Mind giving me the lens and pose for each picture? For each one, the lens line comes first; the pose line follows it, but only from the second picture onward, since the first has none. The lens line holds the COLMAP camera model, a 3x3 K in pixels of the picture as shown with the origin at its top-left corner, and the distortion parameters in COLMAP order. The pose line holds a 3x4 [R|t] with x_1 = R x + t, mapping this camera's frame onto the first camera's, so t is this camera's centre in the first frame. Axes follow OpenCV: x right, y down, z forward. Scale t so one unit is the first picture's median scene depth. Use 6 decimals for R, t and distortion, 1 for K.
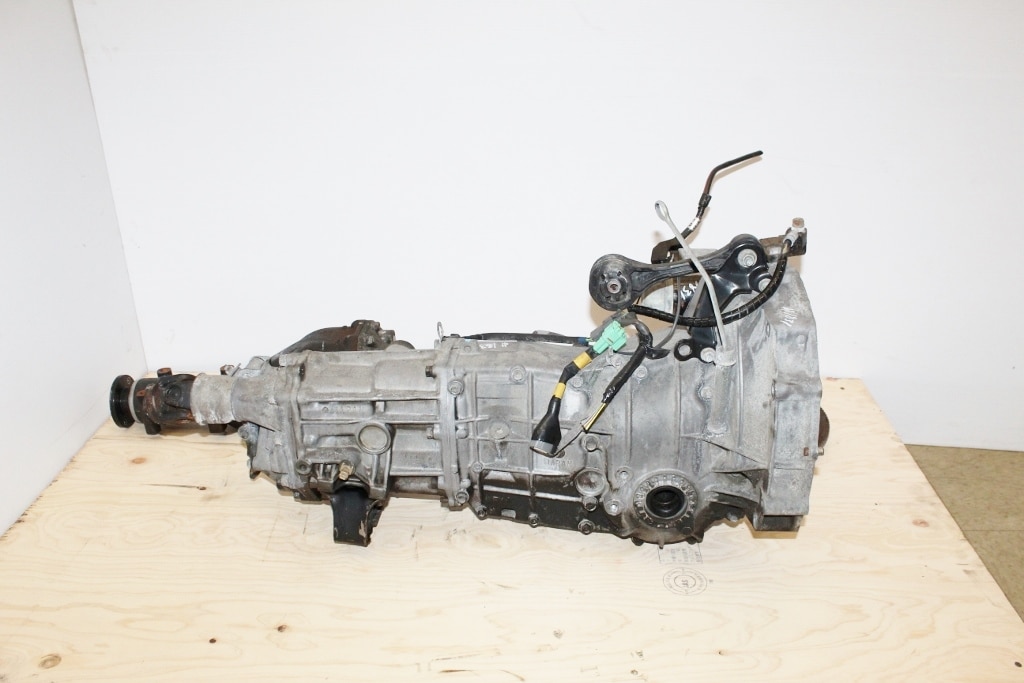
lens RADIAL K [[934.6, 0, 512.0], [0, 934.6, 341.5], [0, 0, 1]] dist [-0.011355, -0.005806]
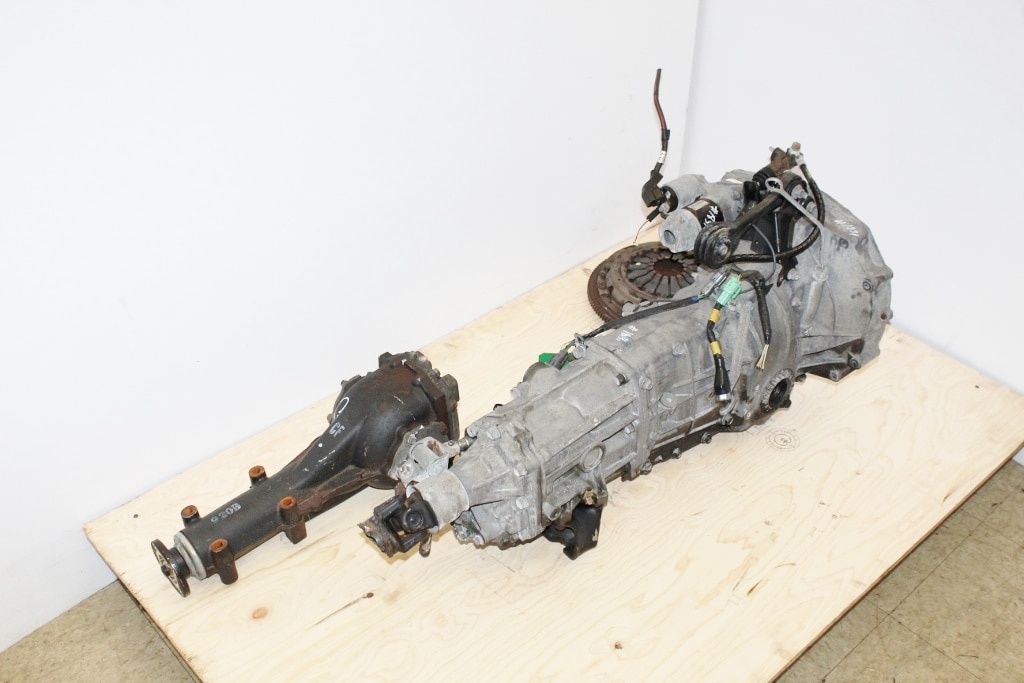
lens RADIAL K [[1130.2, 0, 512.0], [0, 1130.2, 341.5], [0, 0, 1]] dist [-0.078824, 0.022695]
pose [[0.683239, -0.417209, 0.599267, -0.913853], [0.256371, 0.905510, 0.338120, -0.470105], [-0.683709, -0.077382, 0.725640, 0.131164]]
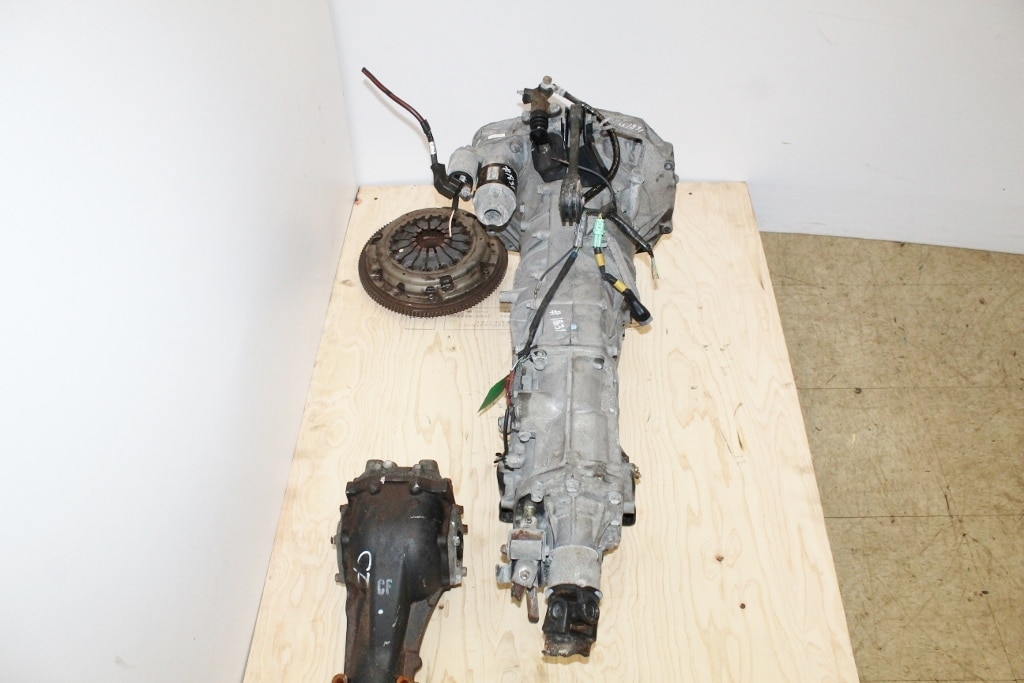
lens RADIAL K [[880.2, 0, 512.0], [0, 880.2, 341.5], [0, 0, 1]] dist [-0.139518, -0.001668]
pose [[-0.067713, -0.722329, 0.688226, -0.754365], [0.418946, 0.605462, 0.676683, -0.710807], [-0.905483, 0.334149, 0.261619, 0.791183]]
